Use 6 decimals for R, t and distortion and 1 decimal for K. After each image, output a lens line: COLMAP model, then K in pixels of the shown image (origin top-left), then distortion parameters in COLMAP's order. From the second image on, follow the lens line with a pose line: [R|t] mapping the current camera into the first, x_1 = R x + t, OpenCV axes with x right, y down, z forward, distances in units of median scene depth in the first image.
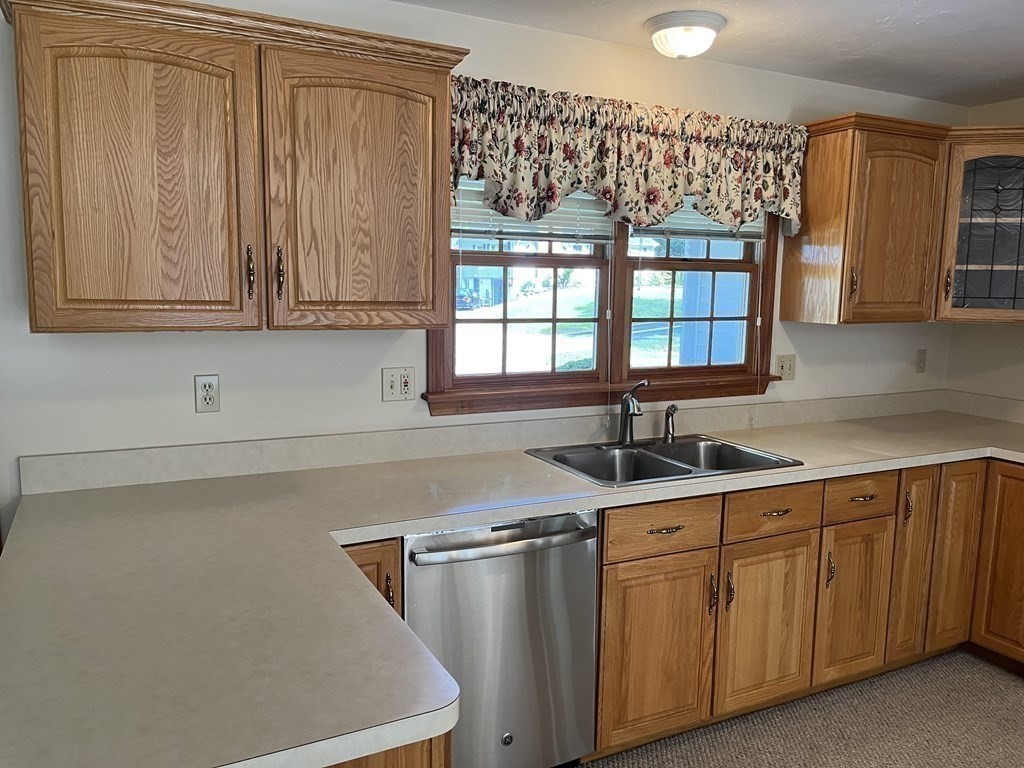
lens RADIAL K [[808.8, 0, 512.0], [0, 808.8, 384.0], [0, 0, 1]] dist [0.006880, 0.000948]
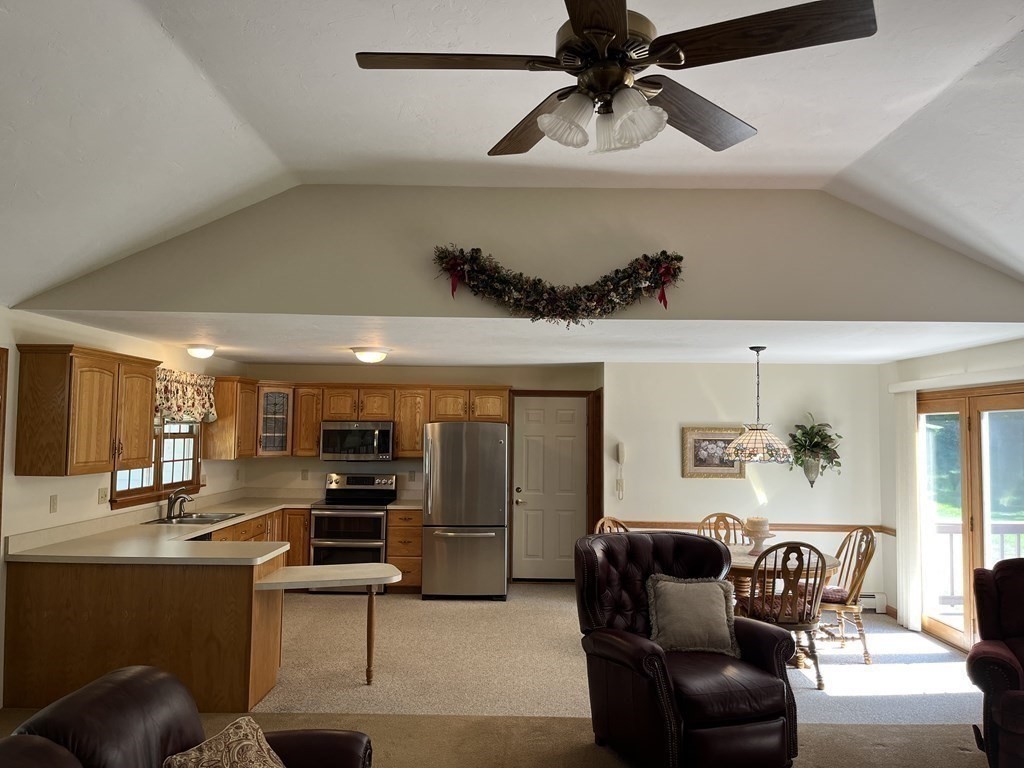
lens RADIAL K [[774.9, 0, 528.8], [0, 774.9, 382.9], [0, 0, 1]] dist [0.027712, -0.000035]
pose [[0.440646, 0.037714, 0.896888, -1.286429], [0.127631, 0.986335, -0.104181, 0.055026], [-0.888562, 0.160378, 0.429811, -0.807411]]
